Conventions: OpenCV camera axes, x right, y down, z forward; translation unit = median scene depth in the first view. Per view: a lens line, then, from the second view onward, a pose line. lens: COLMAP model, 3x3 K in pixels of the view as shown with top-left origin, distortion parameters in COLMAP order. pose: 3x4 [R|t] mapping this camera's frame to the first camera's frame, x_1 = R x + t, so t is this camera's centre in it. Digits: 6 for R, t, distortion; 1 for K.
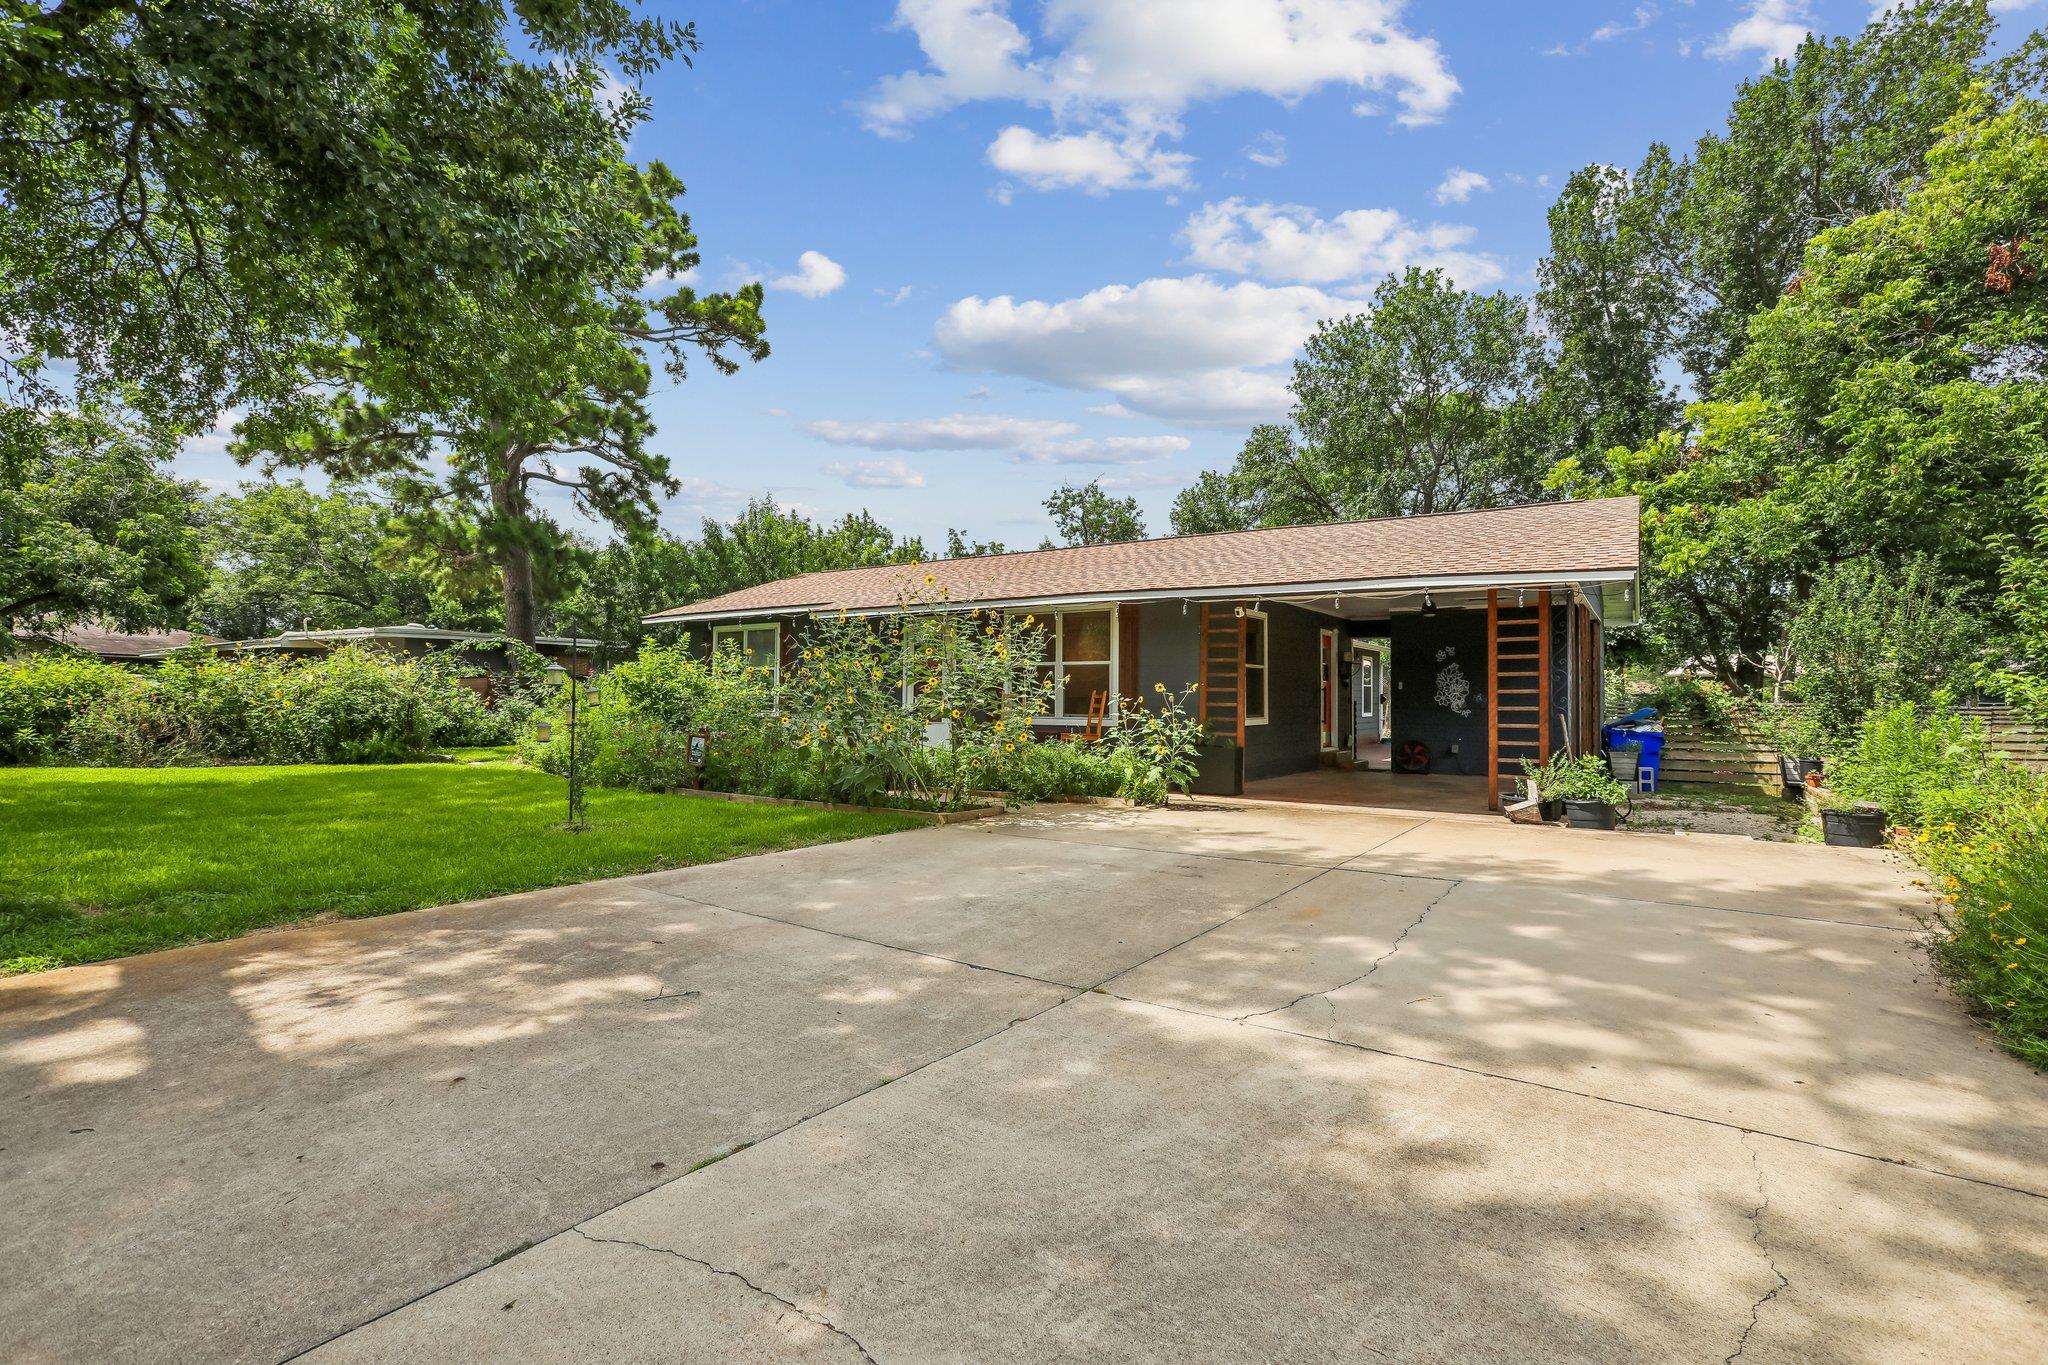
lens RADIAL K [[912.7, 0, 1031.2], [0, 912.7, 681.1], [0, 0, 1]] dist [-0.026205, 0.002334]
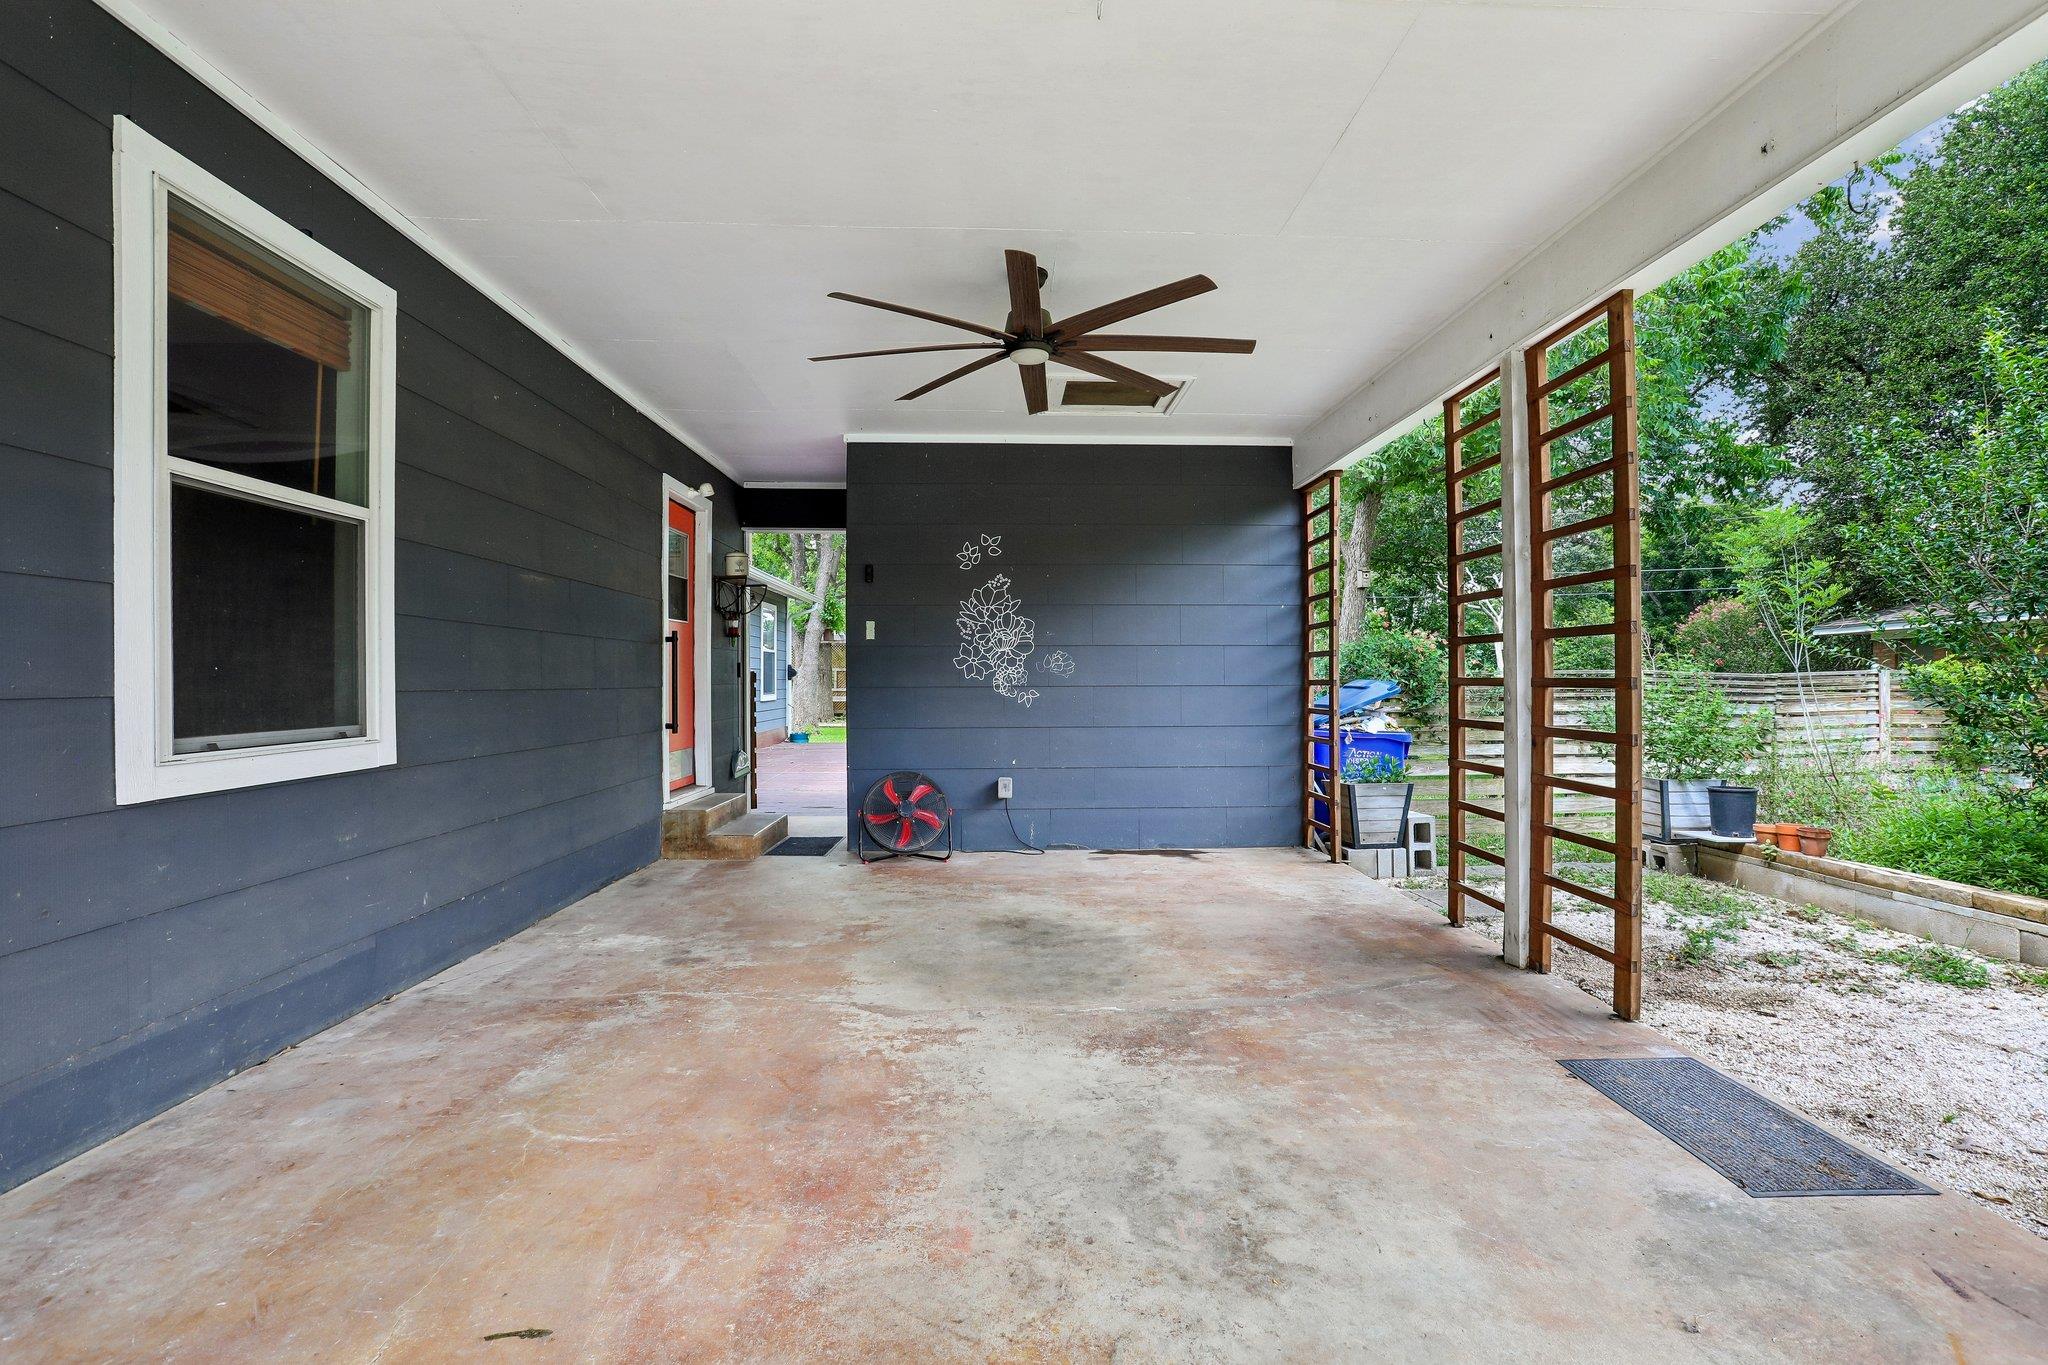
lens RADIAL K [[900.4, 0, 1037.6], [0, 900.4, 674.2], [0, 0, 1]] dist [0.001064, 0.000062]
pose [[0.789341, -0.004756, 0.613936, 0.229636], [-0.002527, 0.999936, 0.010995, 0.019833], [-0.613950, -0.010230, 0.789279, 0.664670]]
